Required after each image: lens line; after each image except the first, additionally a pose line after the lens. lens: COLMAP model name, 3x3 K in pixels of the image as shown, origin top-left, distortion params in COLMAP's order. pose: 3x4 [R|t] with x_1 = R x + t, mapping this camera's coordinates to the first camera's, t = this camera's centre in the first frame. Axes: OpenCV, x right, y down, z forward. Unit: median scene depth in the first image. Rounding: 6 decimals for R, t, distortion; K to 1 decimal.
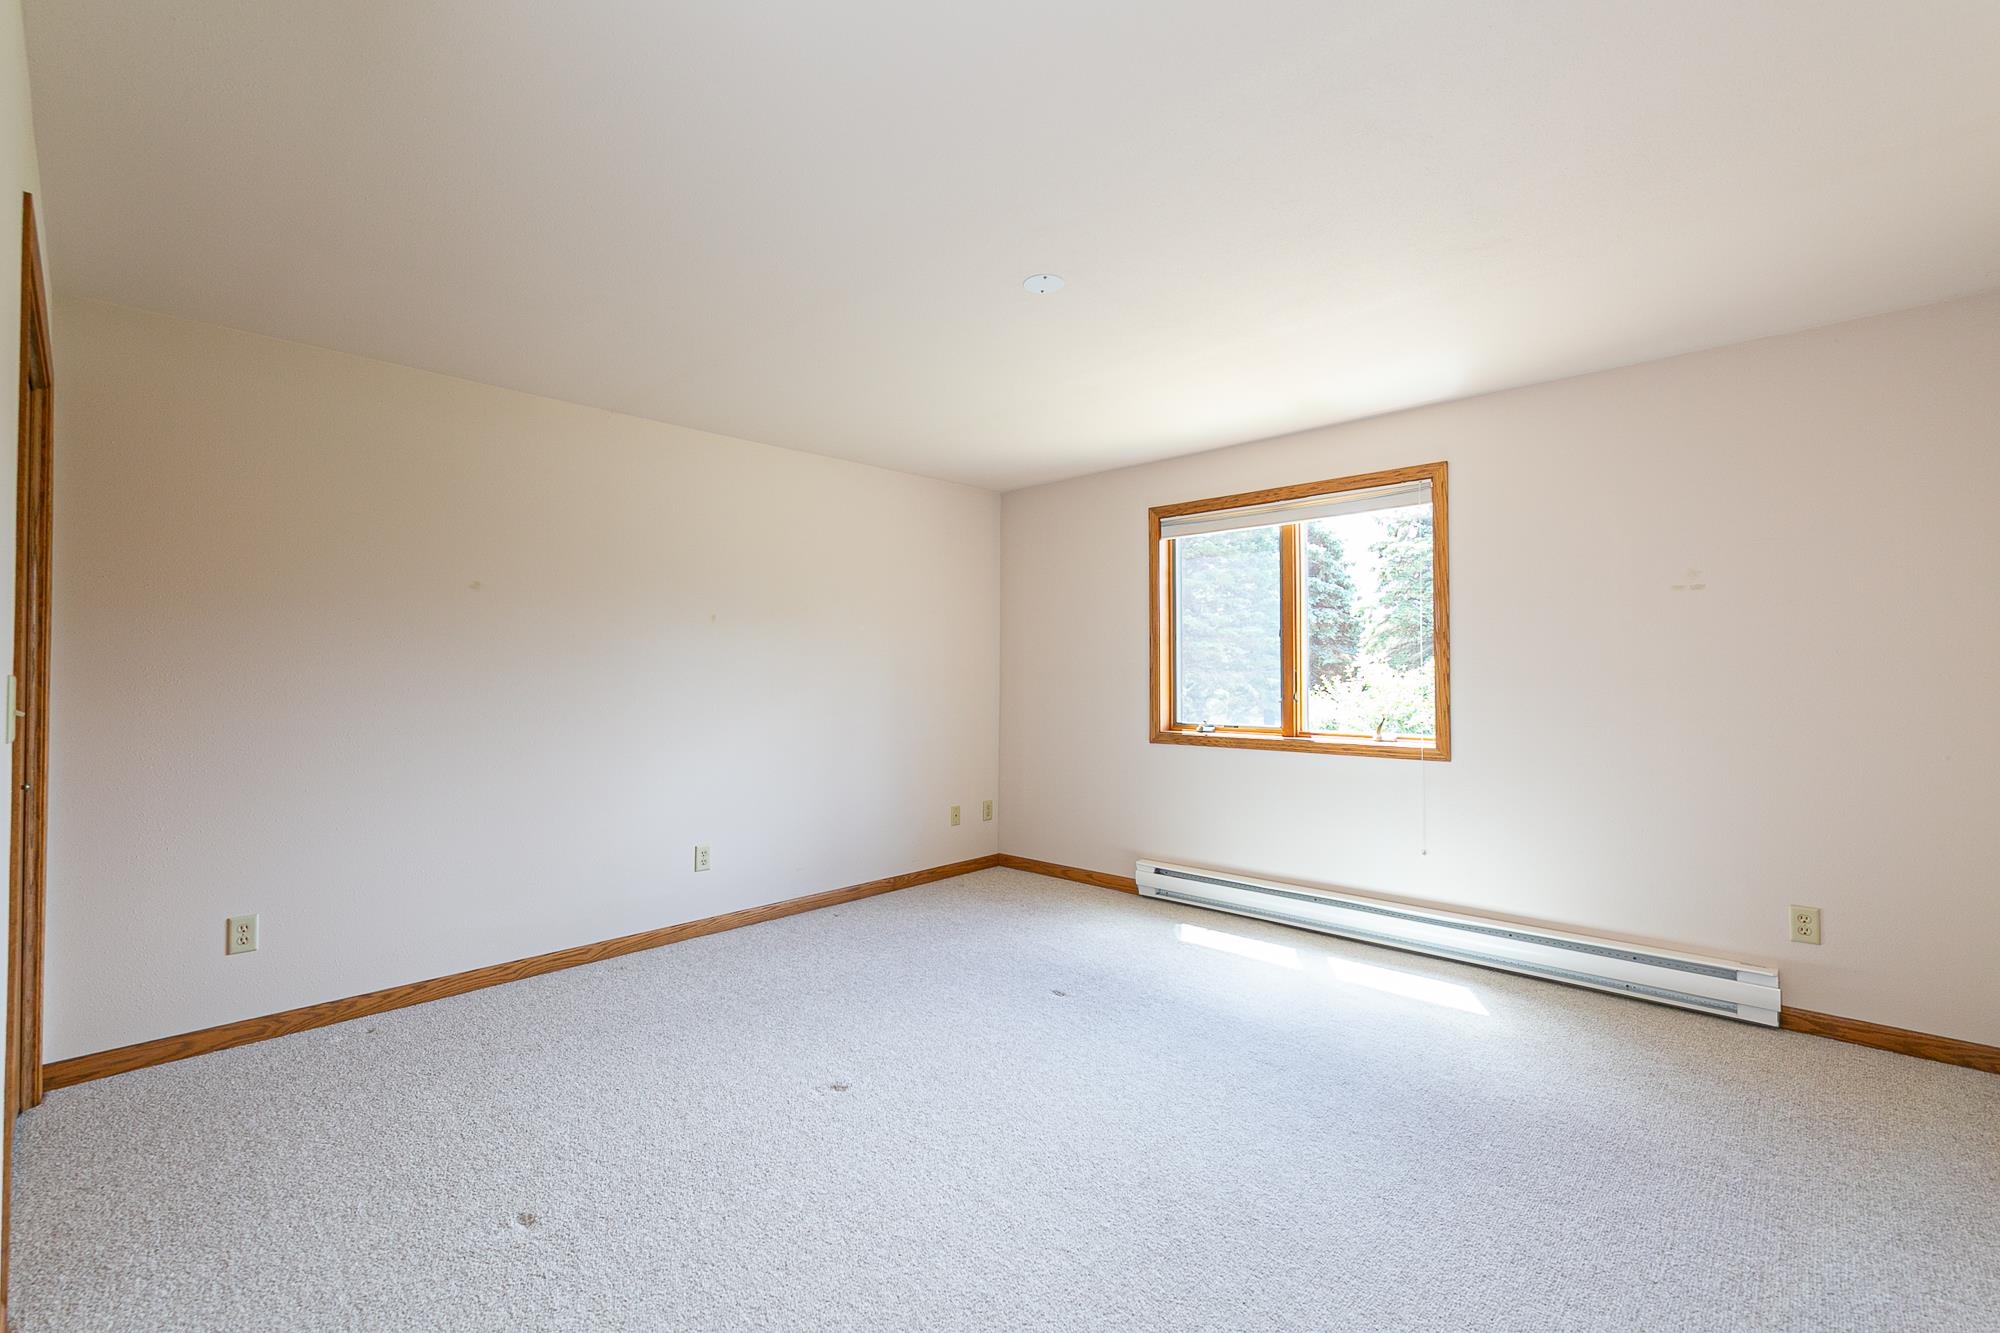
lens RADIAL K [[879.0, 0, 1000.0], [0, 879.0, 666.5], [0, 0, 1]] dist [-0.000324, 0.000021]
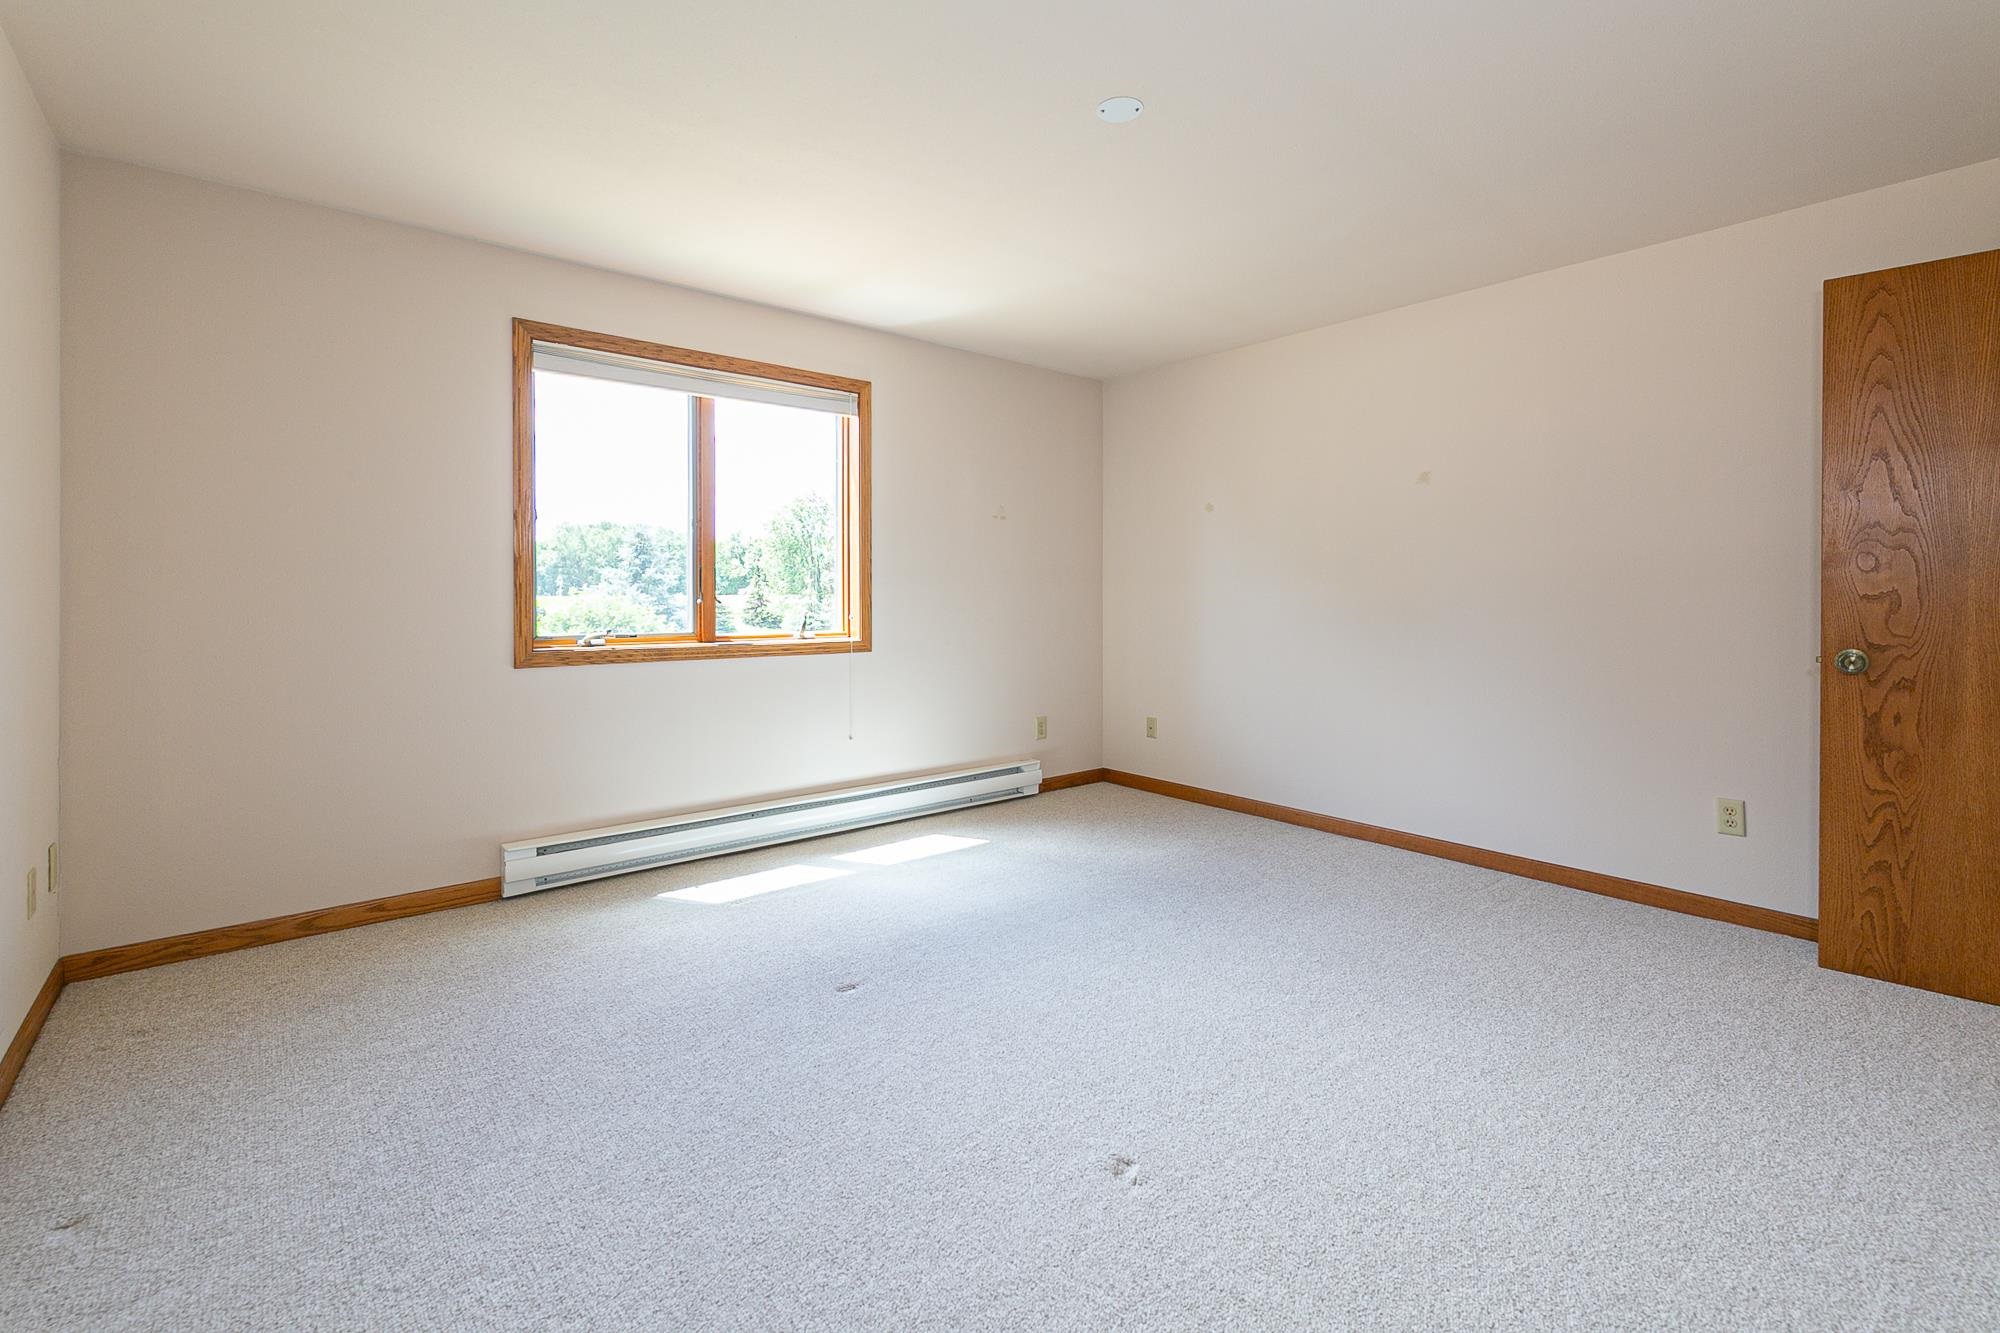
lens RADIAL K [[883.4, 0, 1002.0], [0, 883.4, 606.4], [0, 0, 1]] dist [-0.000553, 0.000067]
pose [[0.103205, -0.011287, 0.994596, -0.552883], [-0.009472, 0.999879, 0.012330, 0.032998], [-0.994615, -0.010693, 0.103086, 0.668483]]
